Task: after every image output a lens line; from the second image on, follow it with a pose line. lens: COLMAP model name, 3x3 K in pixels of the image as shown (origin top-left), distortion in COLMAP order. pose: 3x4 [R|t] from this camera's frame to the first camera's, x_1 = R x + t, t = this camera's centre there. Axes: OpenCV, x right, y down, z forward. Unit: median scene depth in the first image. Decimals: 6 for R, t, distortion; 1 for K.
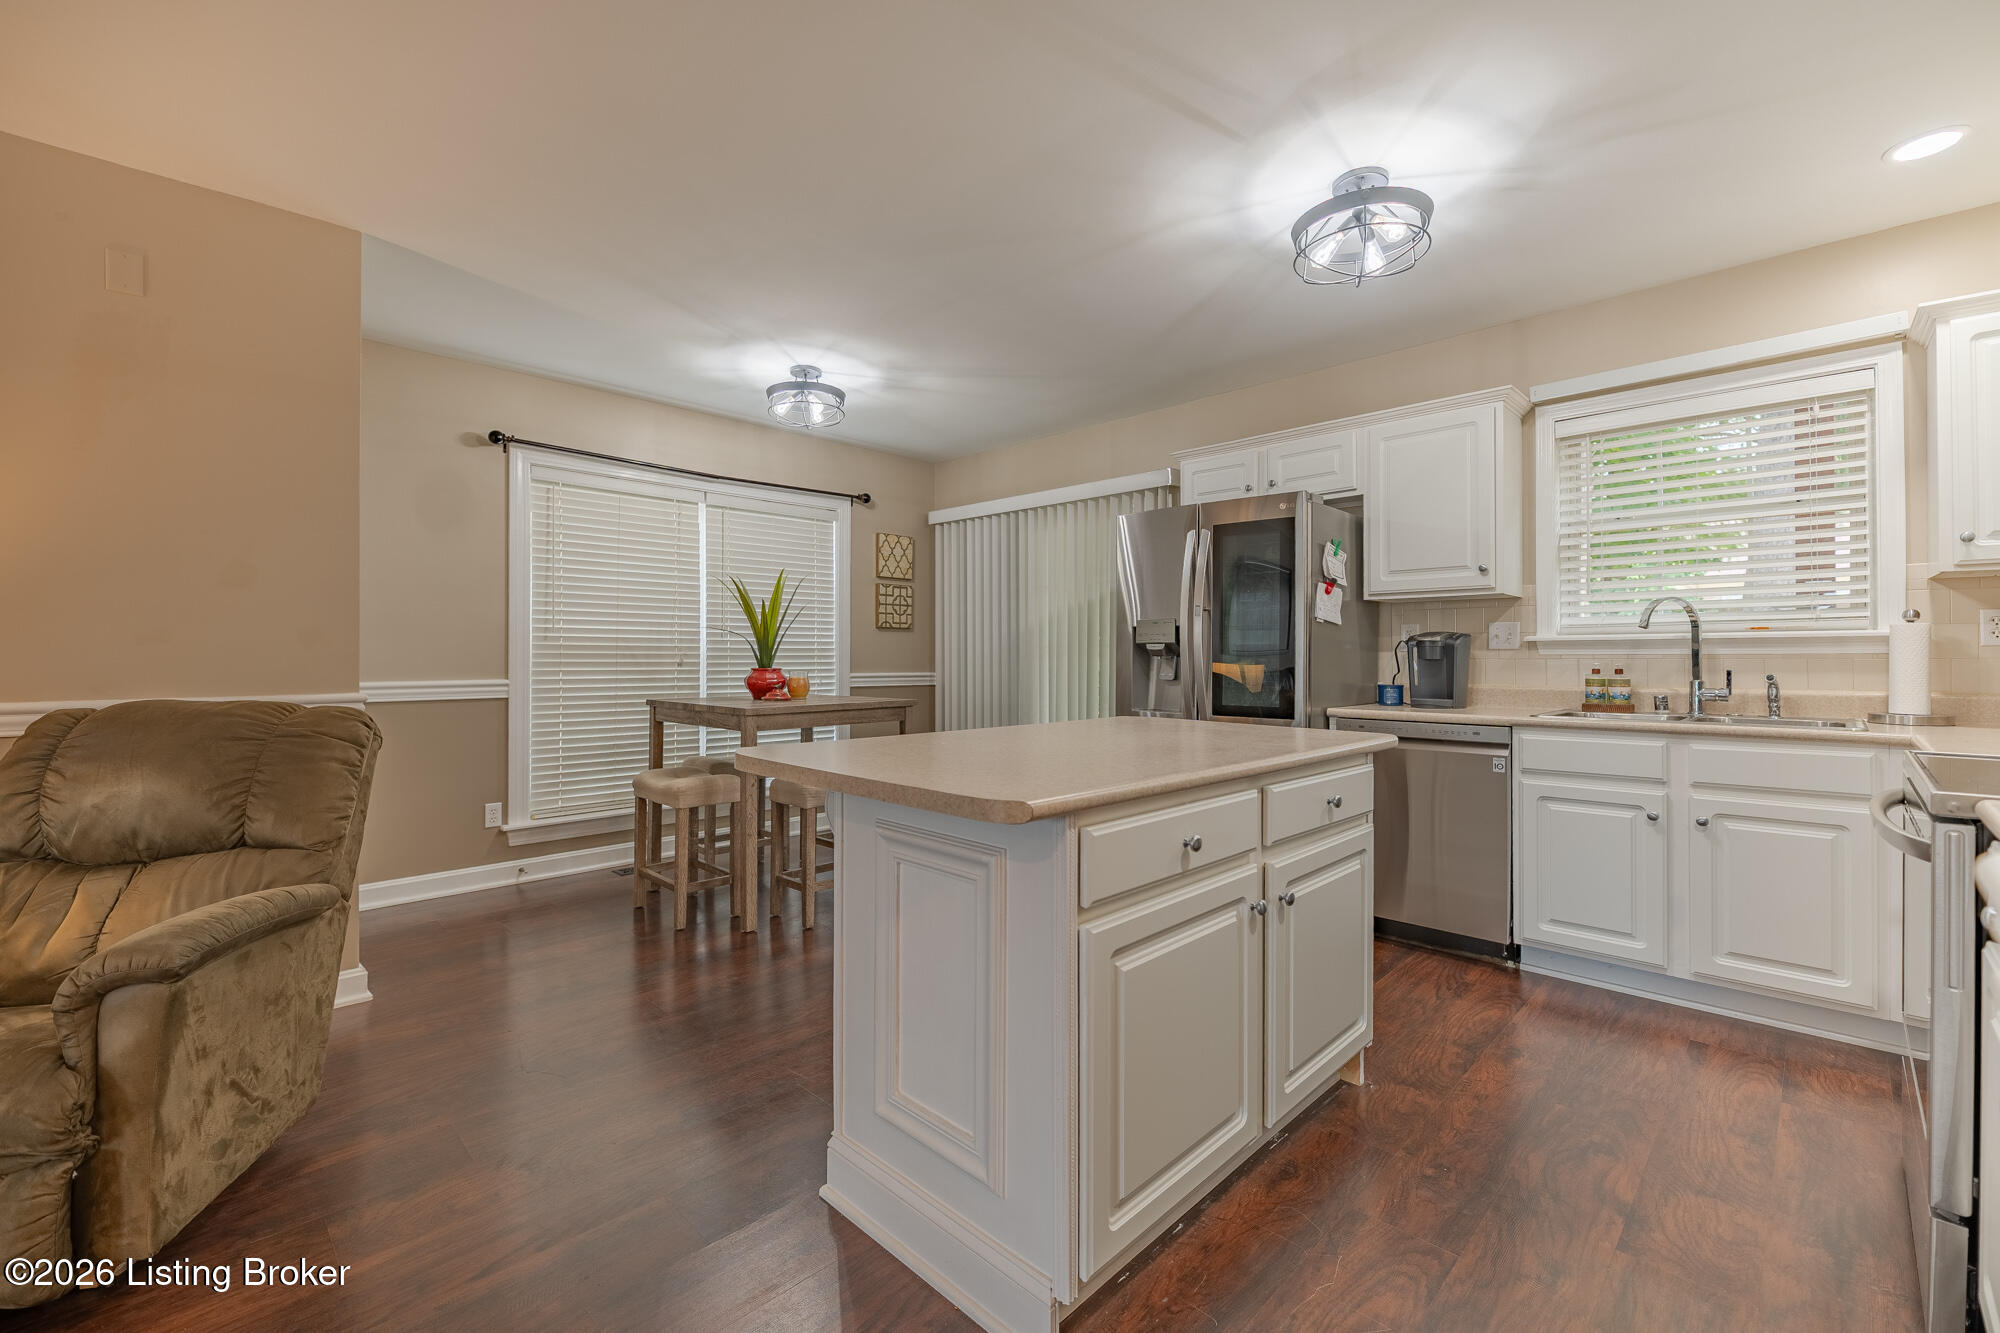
lens RADIAL K [[829.8, 0, 1016.2], [0, 829.8, 655.2], [0, 0, 1]] dist [-0.003555, -0.002488]
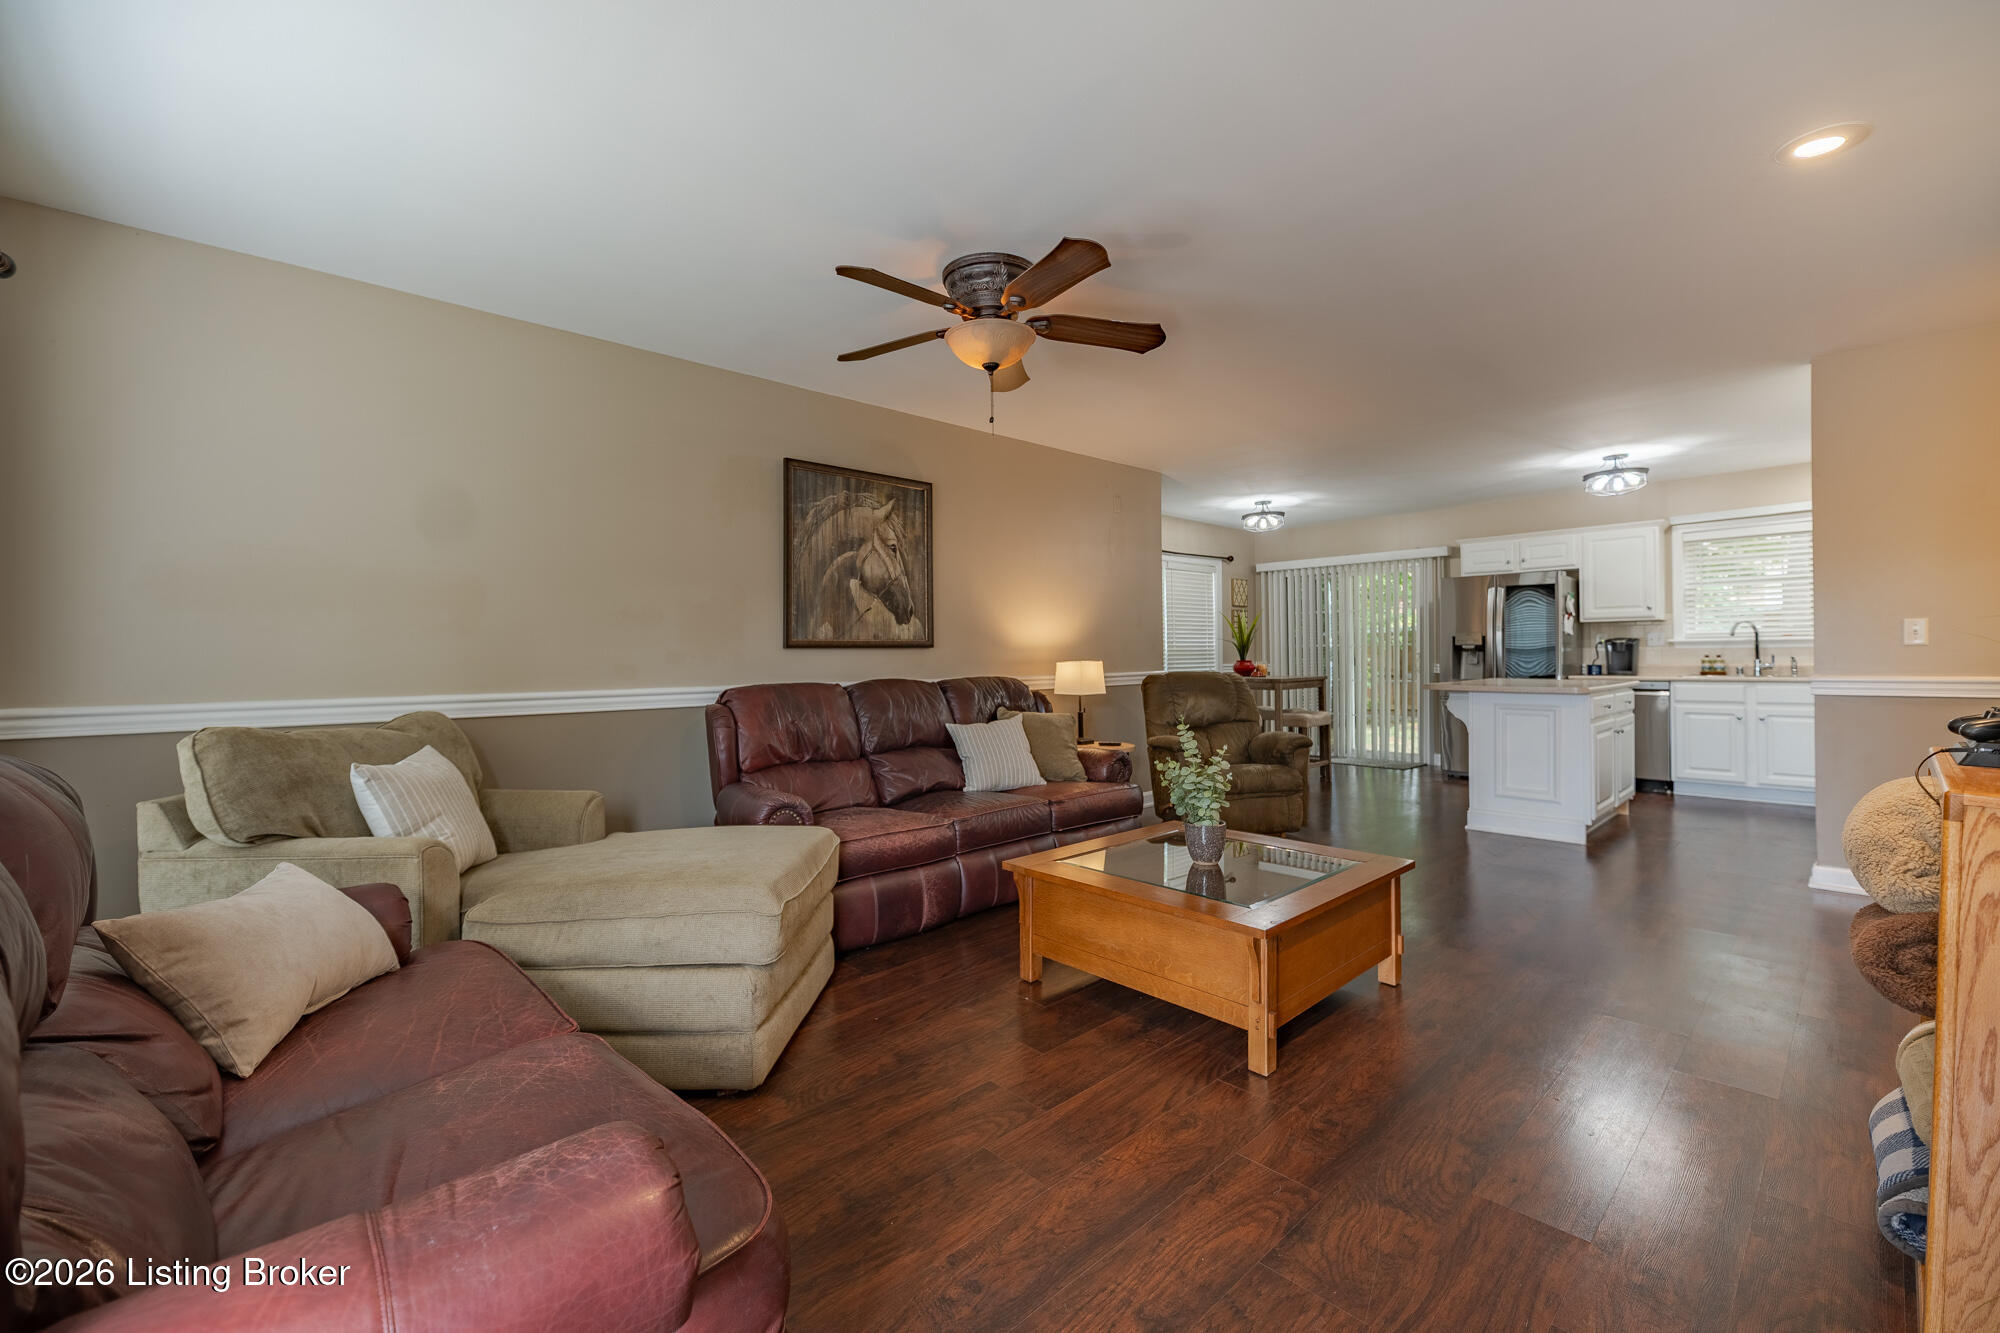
lens RADIAL K [[829.8, 0, 981.5], [0, 829.8, 660.5], [0, 0, 1]] dist [-0.003555, -0.002488]
pose [[0.998526, -0.010978, -0.053160, -0.944059], [0.011404, 0.999905, 0.007711, -0.005974], [0.053070, -0.008306, 0.998556, -1.095949]]
